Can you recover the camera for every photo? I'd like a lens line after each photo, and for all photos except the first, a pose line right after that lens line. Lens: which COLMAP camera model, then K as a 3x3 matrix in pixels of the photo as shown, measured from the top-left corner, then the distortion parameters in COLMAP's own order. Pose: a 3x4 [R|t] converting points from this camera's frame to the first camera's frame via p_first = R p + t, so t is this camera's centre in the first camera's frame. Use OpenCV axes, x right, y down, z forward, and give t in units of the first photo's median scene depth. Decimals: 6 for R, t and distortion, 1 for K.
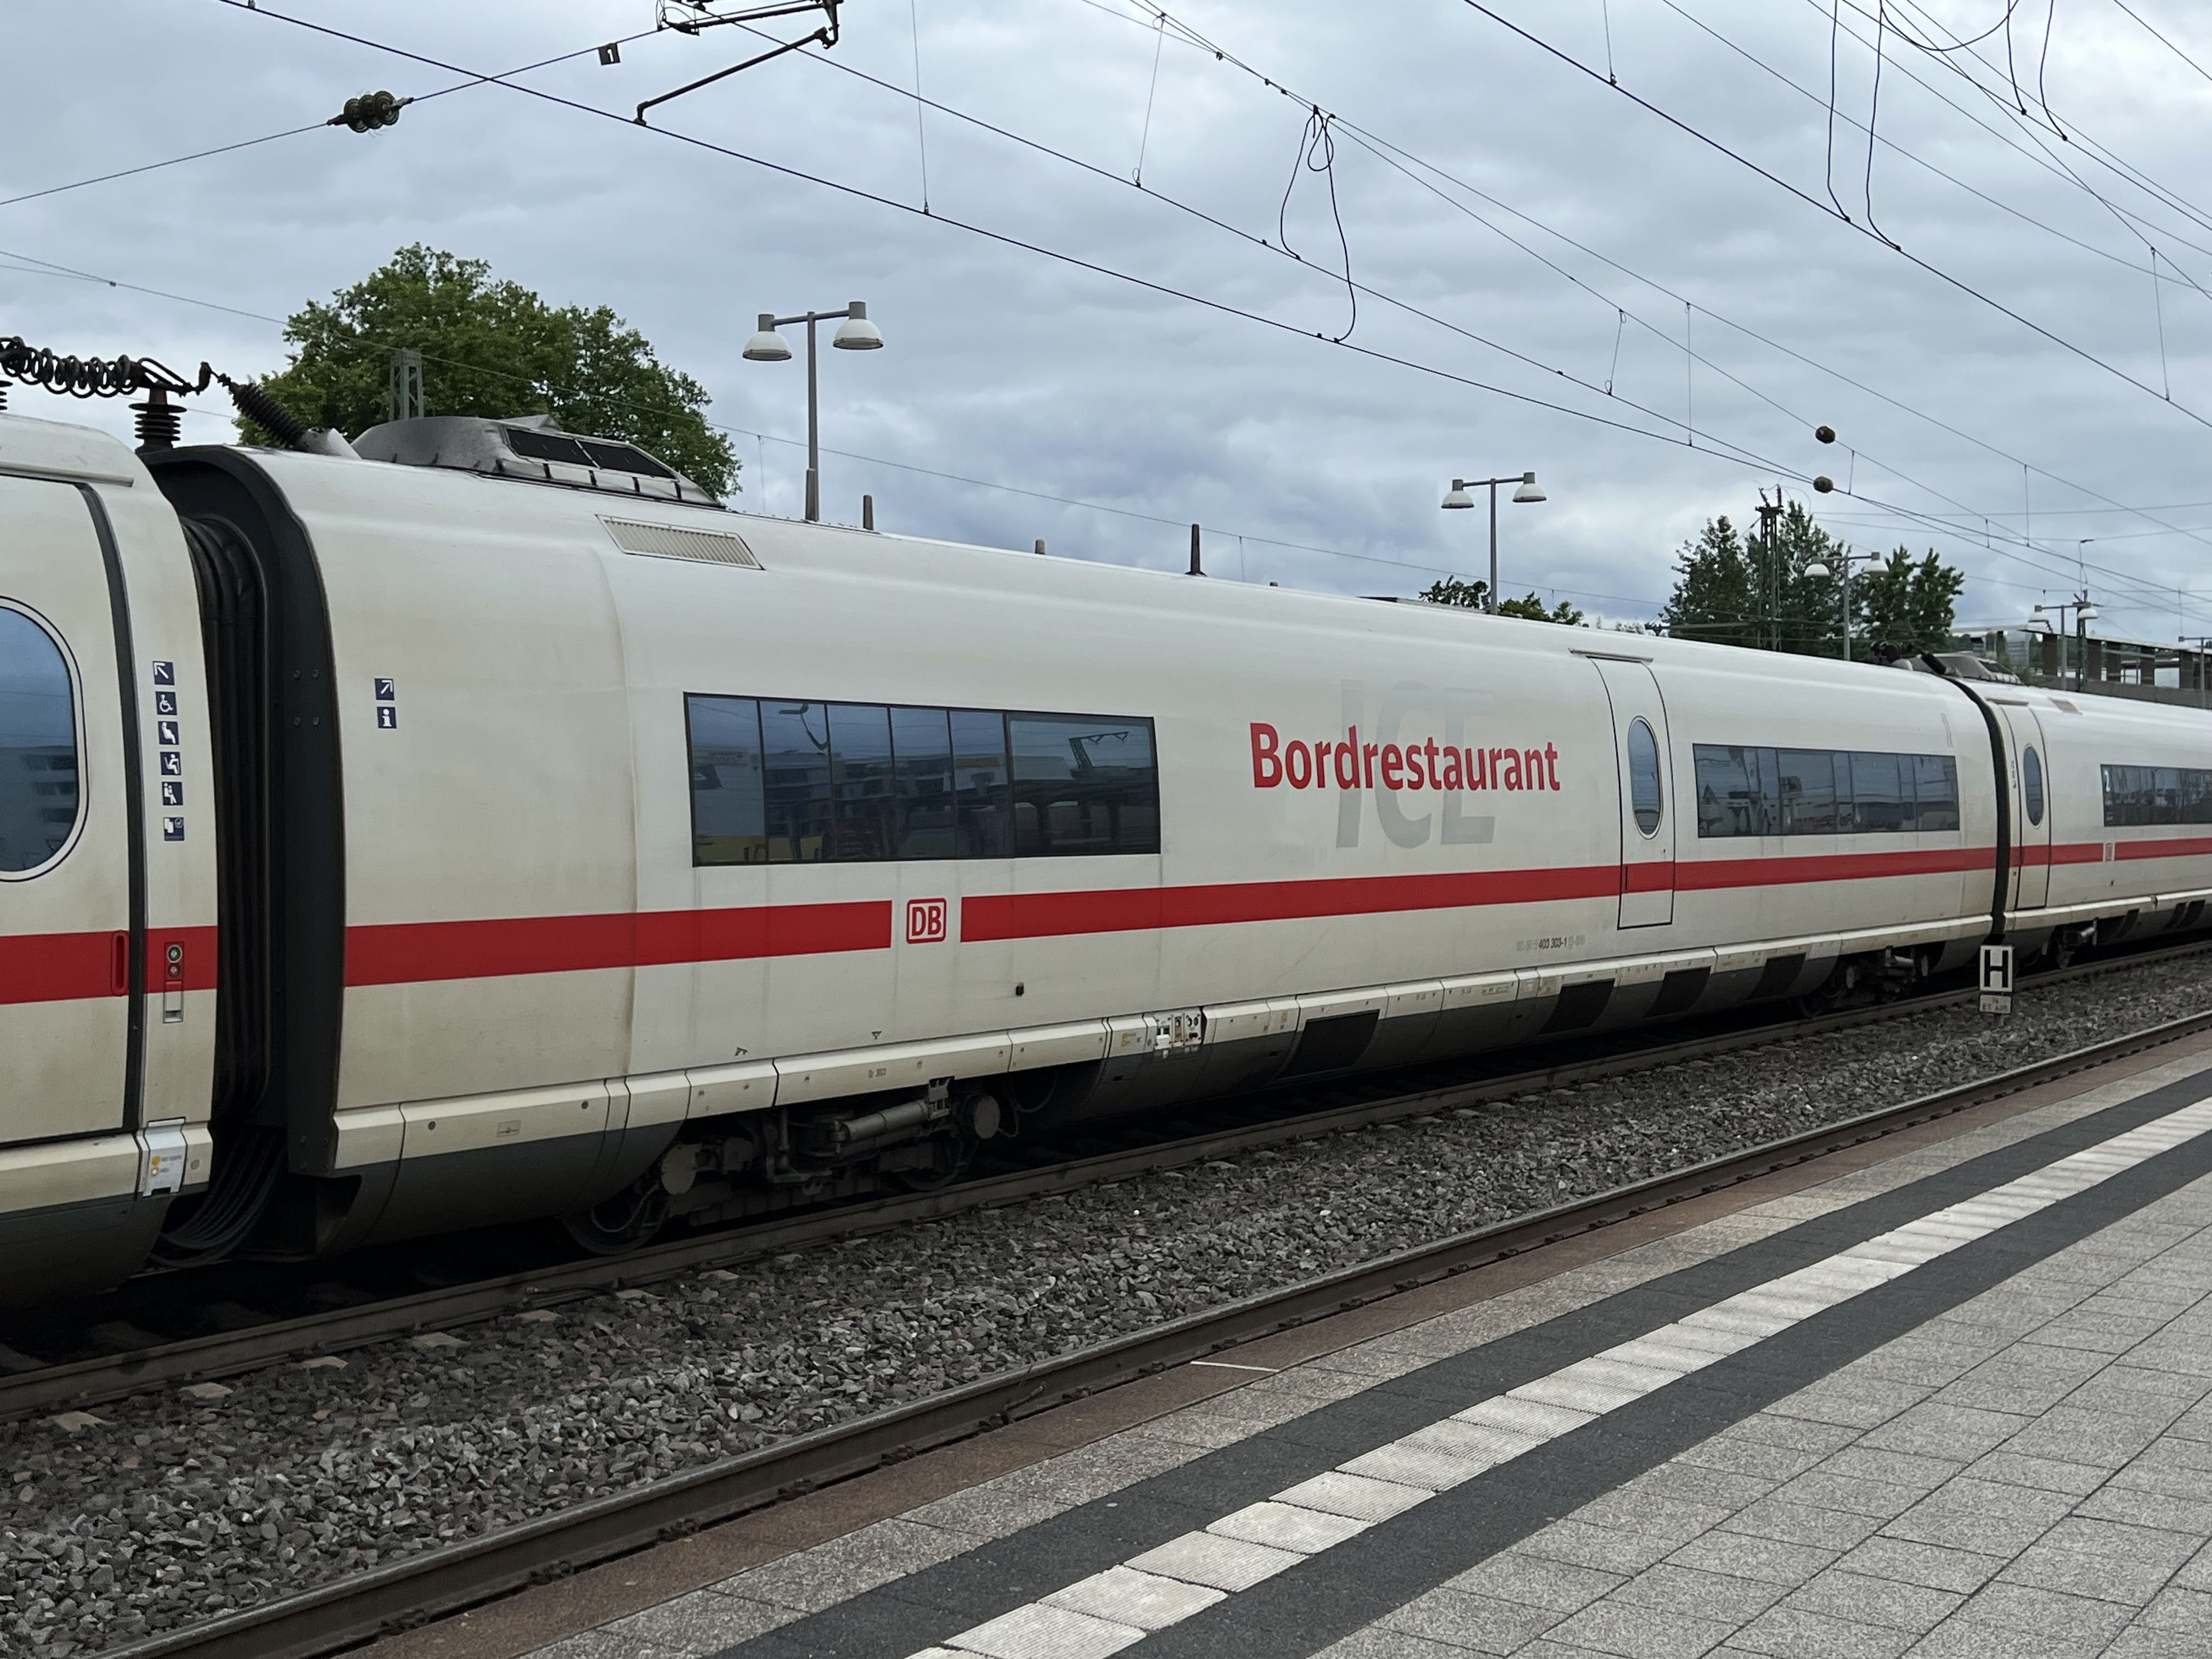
lens RADIAL K [[2581.3, 0, 1095.0], [0, 2581.3, 834.9], [0, 0, 1]] dist [0.075968, 0.000000]
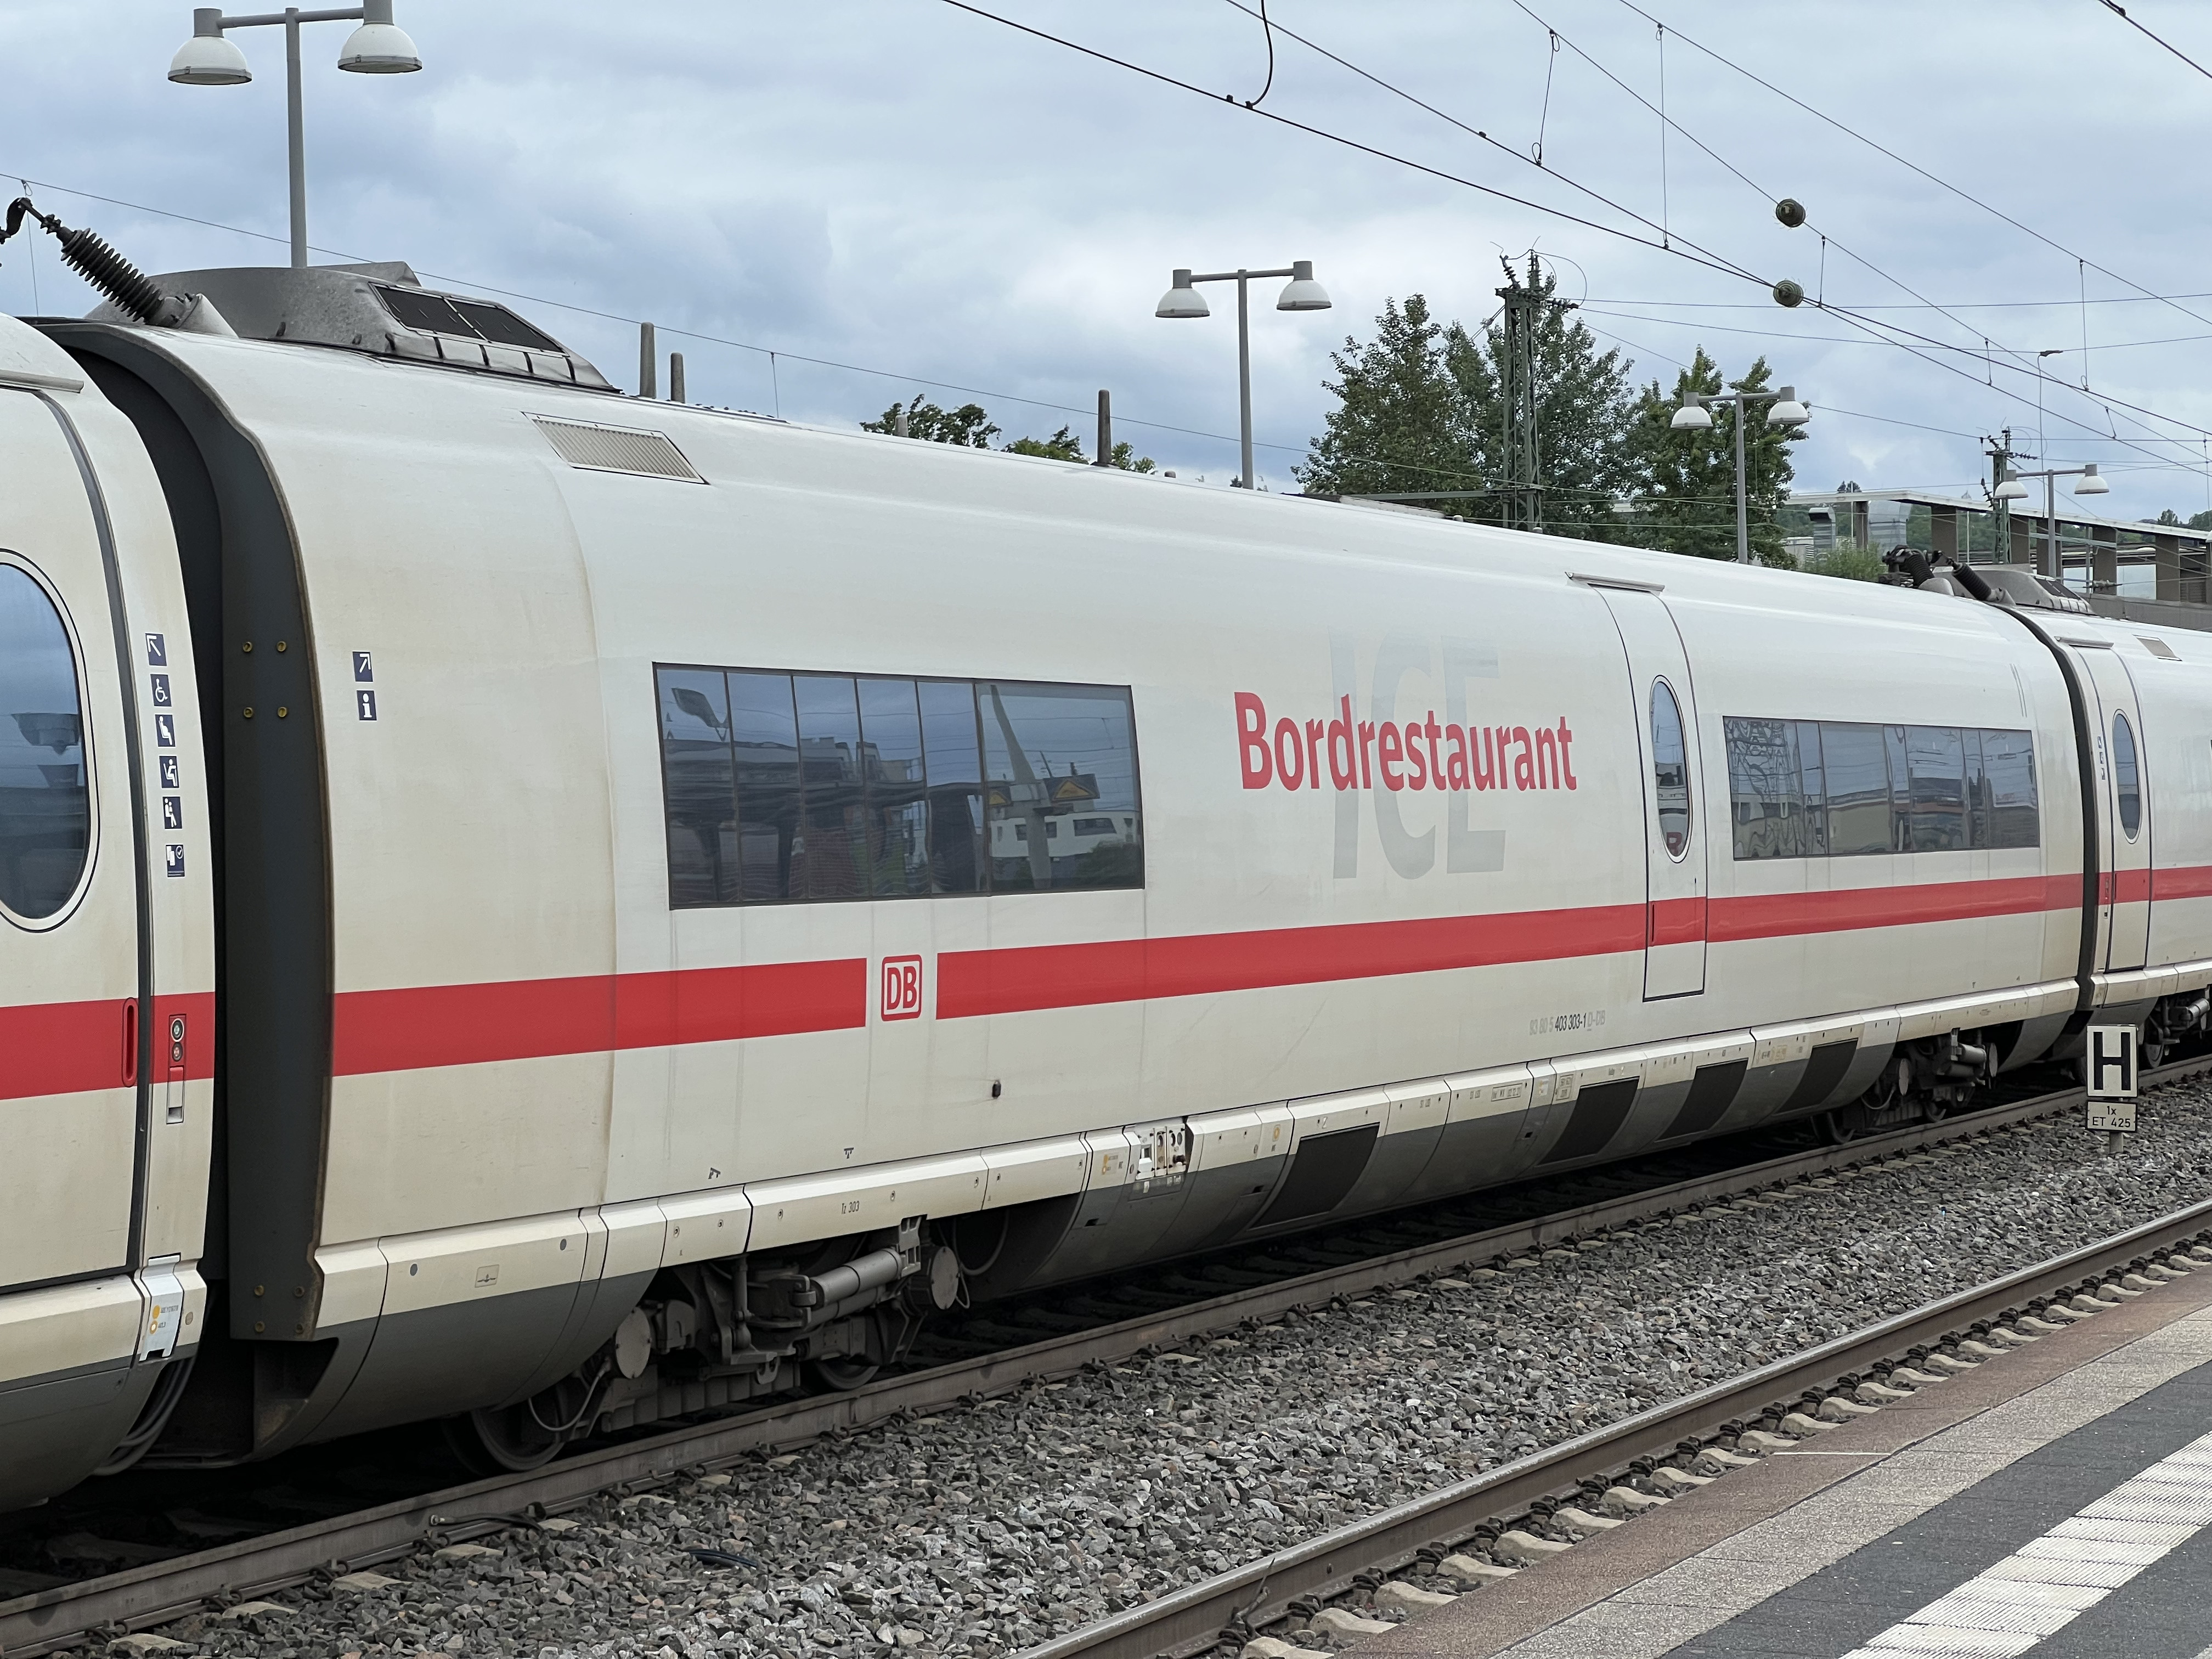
lens RADIAL K [[4948.3, 0, 1116.4], [0, 4948.3, 808.6], [0, 0, 1]] dist [0.204136, 0.000000]
pose [[0.980697, -0.009099, 0.195321, -0.277263], [0.011667, 0.999860, -0.012005, 0.002245], [-0.195184, 0.014052, 0.980666, -0.328761]]
